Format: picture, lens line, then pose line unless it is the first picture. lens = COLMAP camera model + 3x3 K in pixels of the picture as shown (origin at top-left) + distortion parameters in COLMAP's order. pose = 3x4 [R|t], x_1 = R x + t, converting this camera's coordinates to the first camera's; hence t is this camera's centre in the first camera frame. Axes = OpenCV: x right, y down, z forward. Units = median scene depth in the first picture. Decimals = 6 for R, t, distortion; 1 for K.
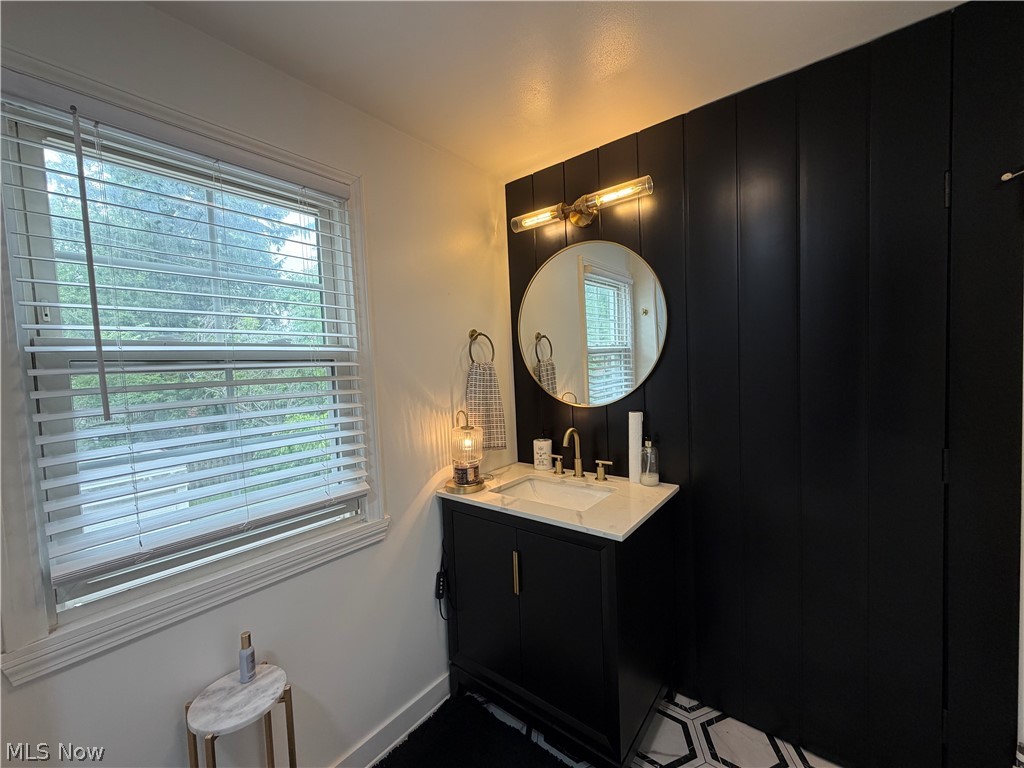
lens RADIAL K [[408.8, 0, 506.2], [0, 408.8, 385.7], [0, 0, 1]] dist [0.001993, -0.000386]
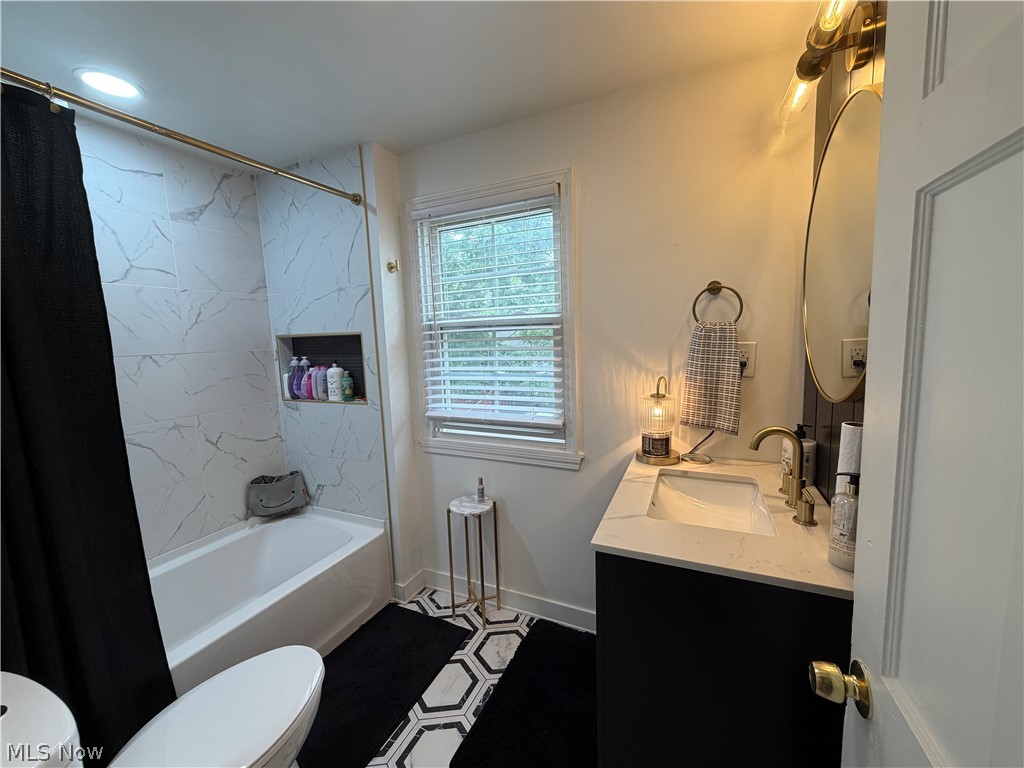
lens RADIAL K [[408.8, 0, 506.0], [0, 408.8, 381.4], [0, 0, 1]] dist [0.001993, -0.000386]
pose [[0.235752, 0.149054, -0.960314, 0.697694], [-0.018004, 0.988668, 0.149035, -0.060252], [0.971646, -0.017846, 0.235764, 0.442884]]
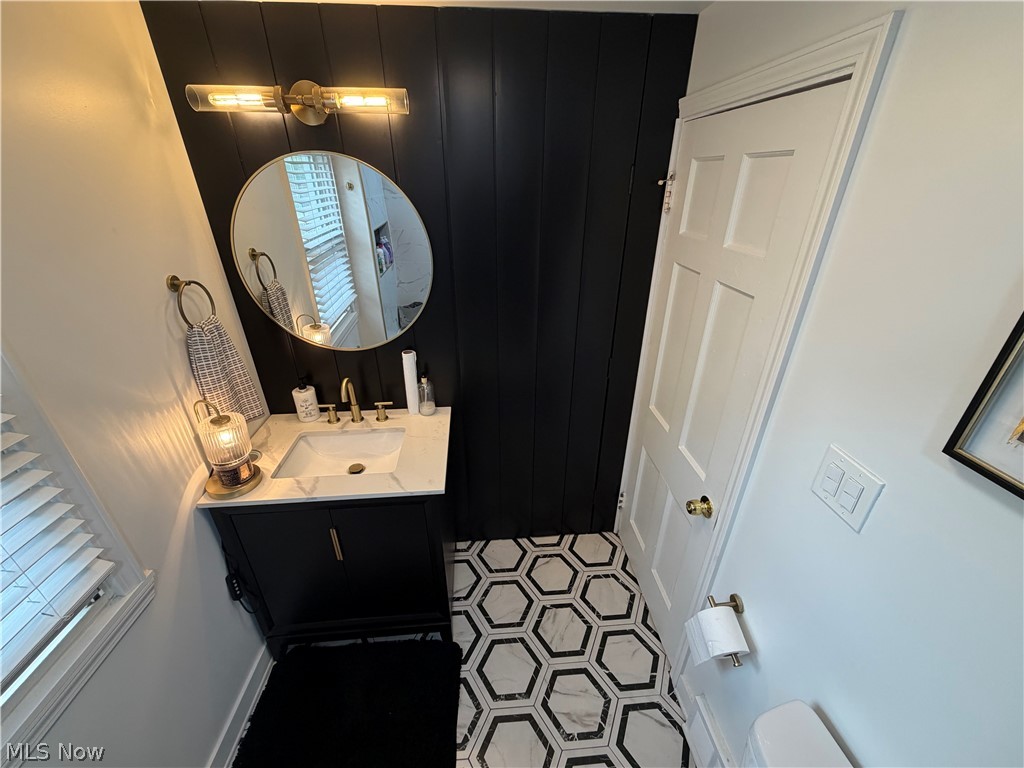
lens RADIAL K [[408.8, 0, 505.3], [0, 408.8, 384.2], [0, 0, 1]] dist [0.001993, -0.000386]
pose [[0.730332, -0.275198, 0.625205, -0.165354], [0.011984, 0.920278, 0.391082, -0.255209], [-0.682987, -0.278127, 0.675407, 0.120940]]
